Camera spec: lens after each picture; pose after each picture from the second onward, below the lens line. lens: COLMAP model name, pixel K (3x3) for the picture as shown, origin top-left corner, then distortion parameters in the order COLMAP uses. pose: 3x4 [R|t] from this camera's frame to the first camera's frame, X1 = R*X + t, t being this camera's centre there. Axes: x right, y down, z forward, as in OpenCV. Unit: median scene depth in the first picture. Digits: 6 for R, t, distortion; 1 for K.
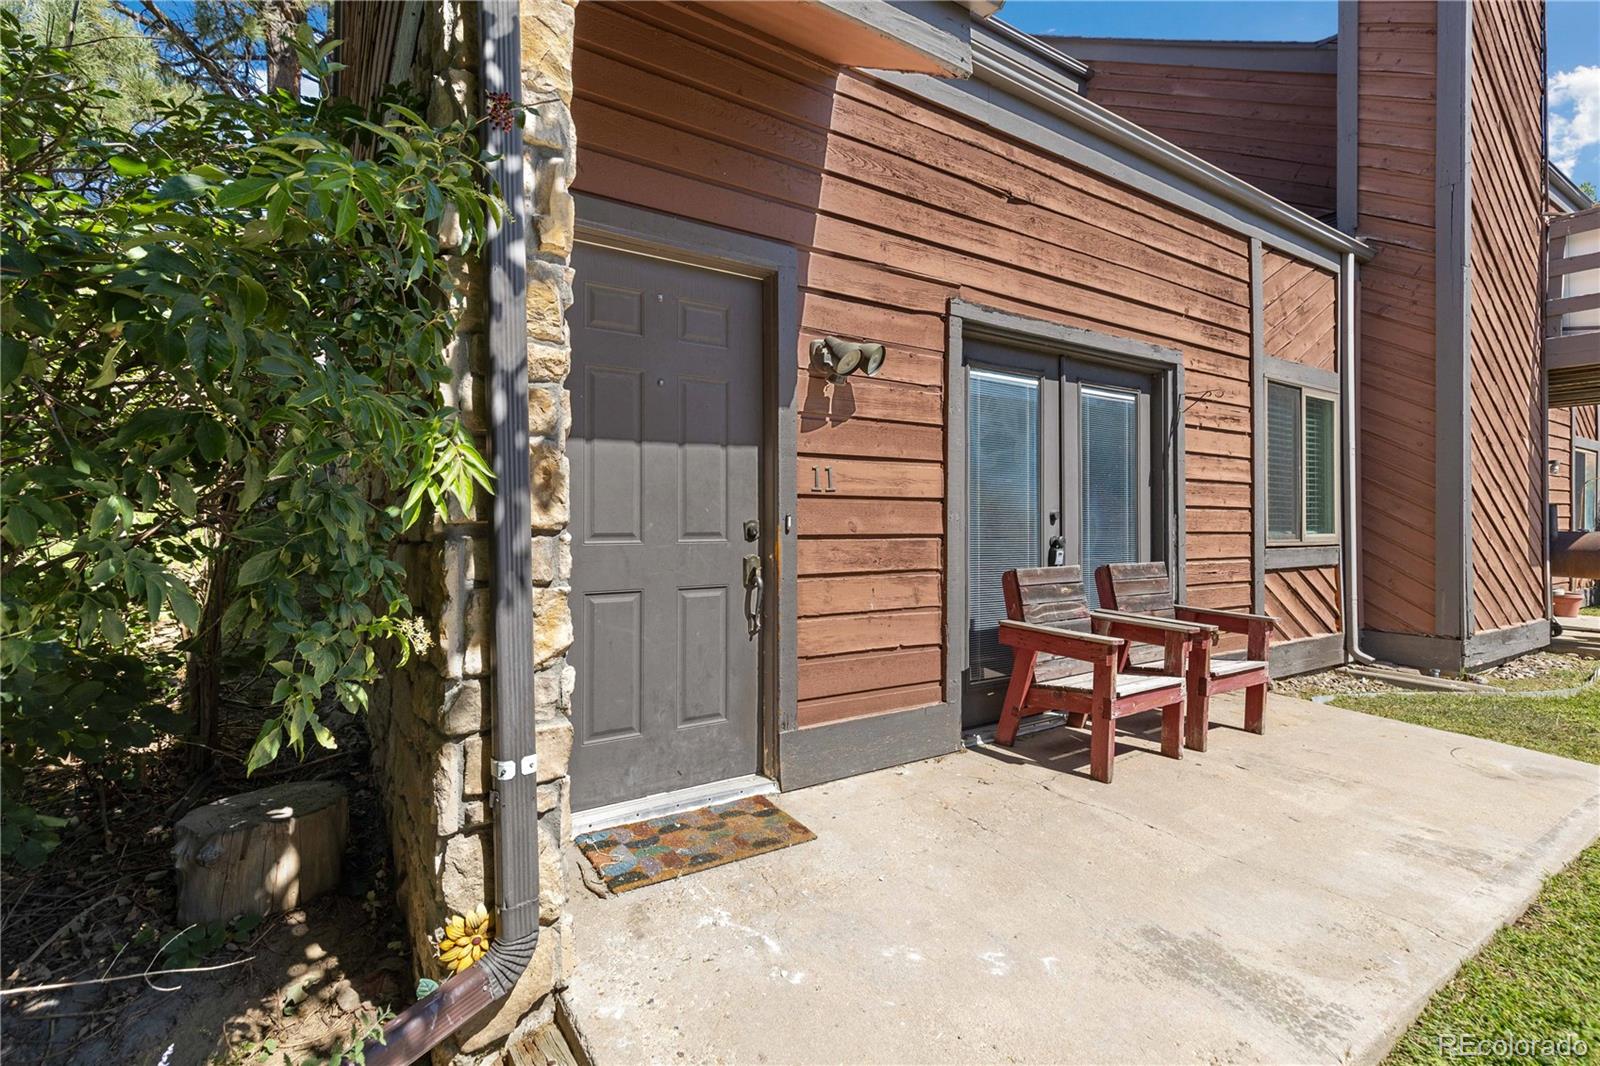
lens RADIAL K [[729.3, 0, 794.6], [0, 729.3, 520.0], [0, 0, 1]] dist [0.009415, -0.000957]
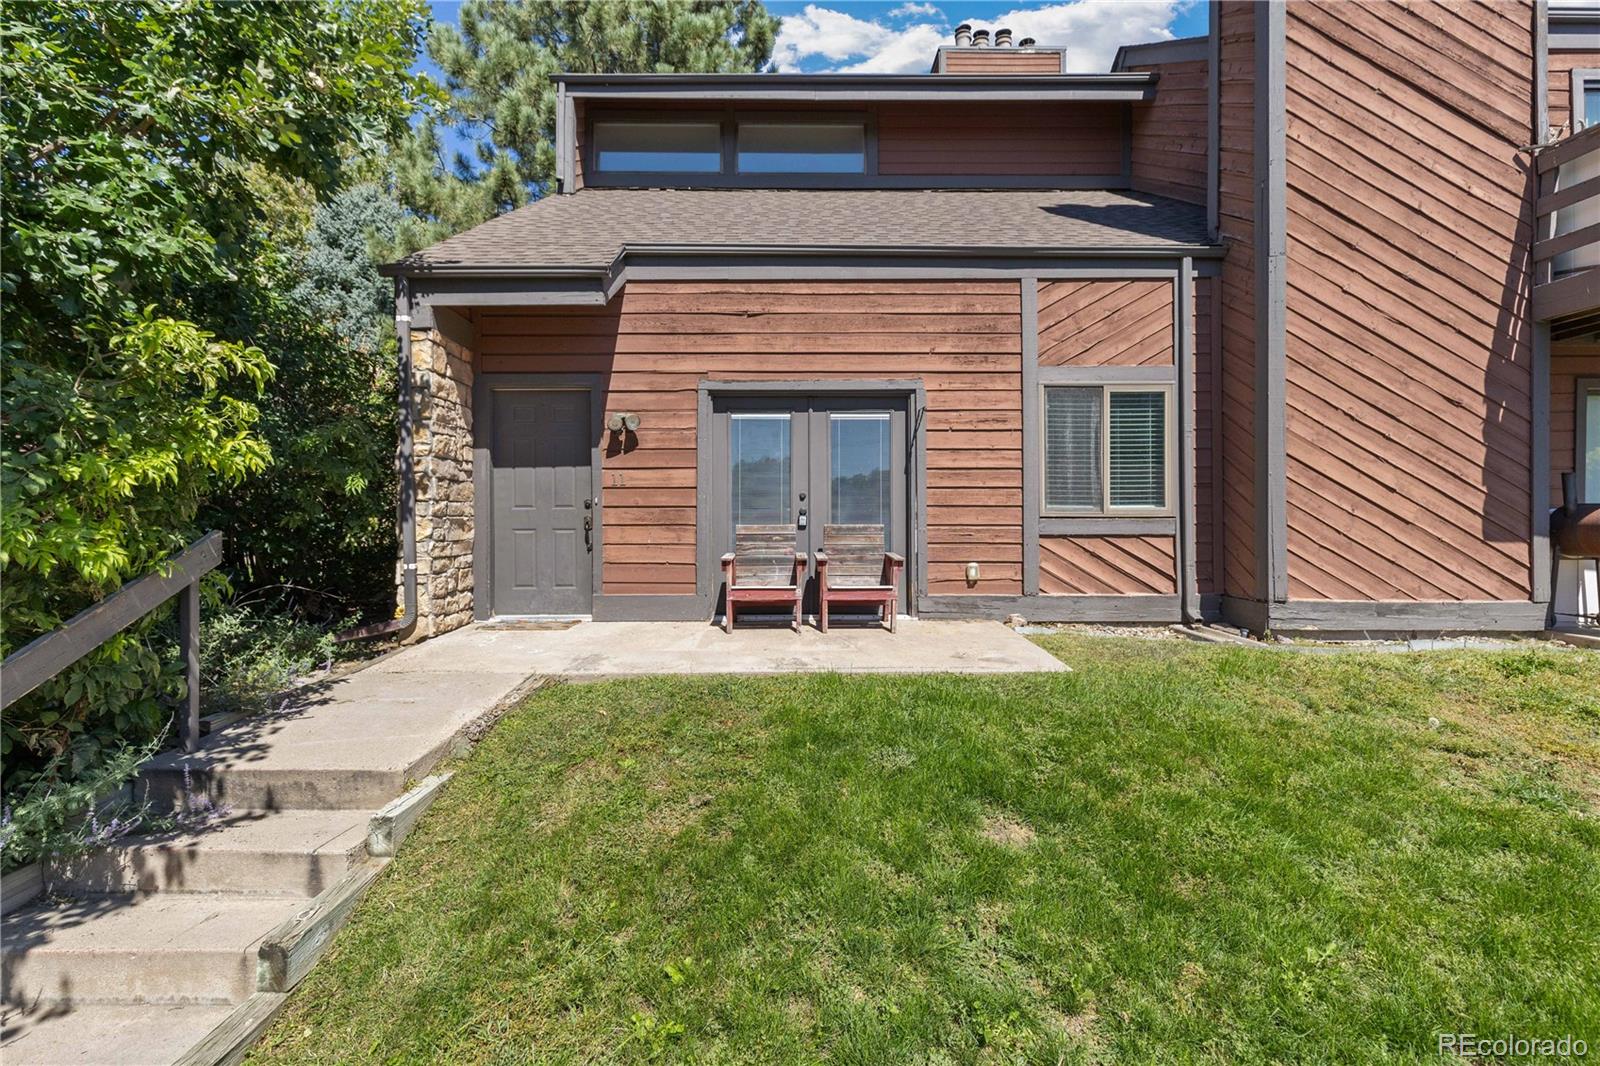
lens RADIAL K [[729.3, 0, 791.6], [0, 729.3, 519.9], [0, 0, 1]] dist [0.009415, -0.000957]
pose [[0.842669, -0.005593, -0.538403, 1.316144], [0.007183, 0.999974, 0.000855, 0.051482], [0.538385, -0.004587, 0.842687, -0.422315]]
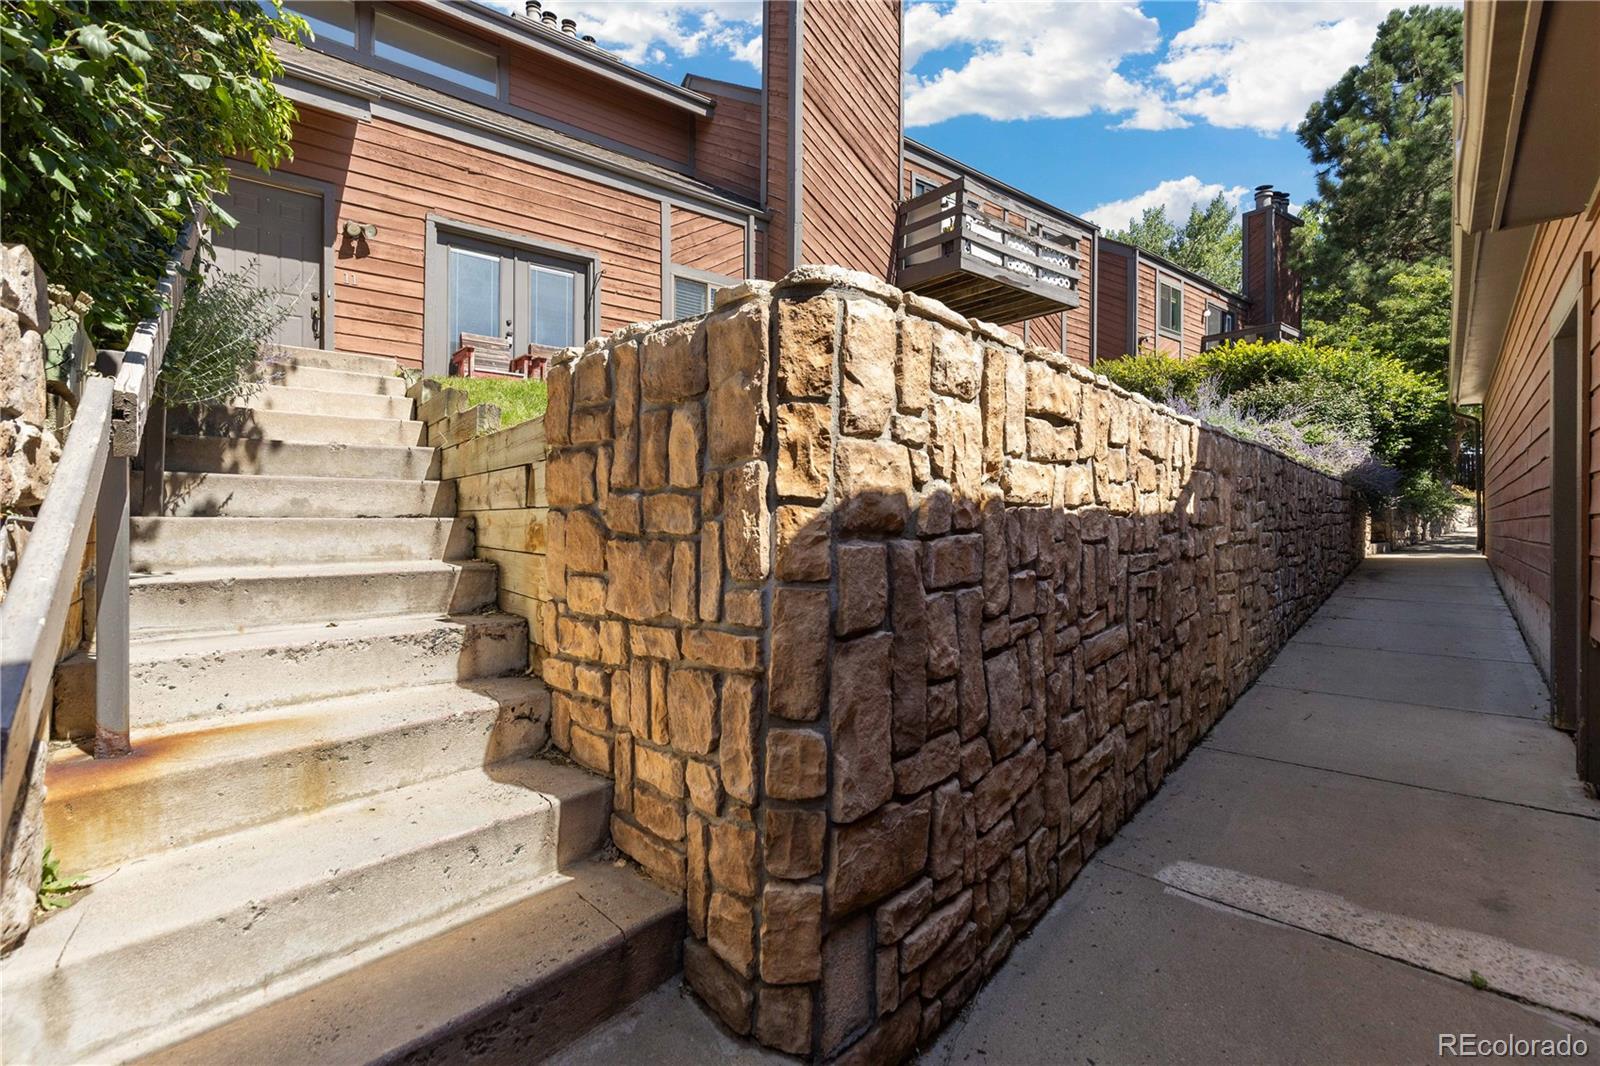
lens RADIAL K [[729.3, 0, 784.5], [0, 729.3, 512.5], [0, 0, 1]] dist [0.009415, -0.000957]
pose [[0.996576, 0.003696, 0.082604, 1.070261], [-0.003665, 0.999993, -0.000522, 0.599740], [-0.082605, 0.000217, 0.996582, -1.309972]]
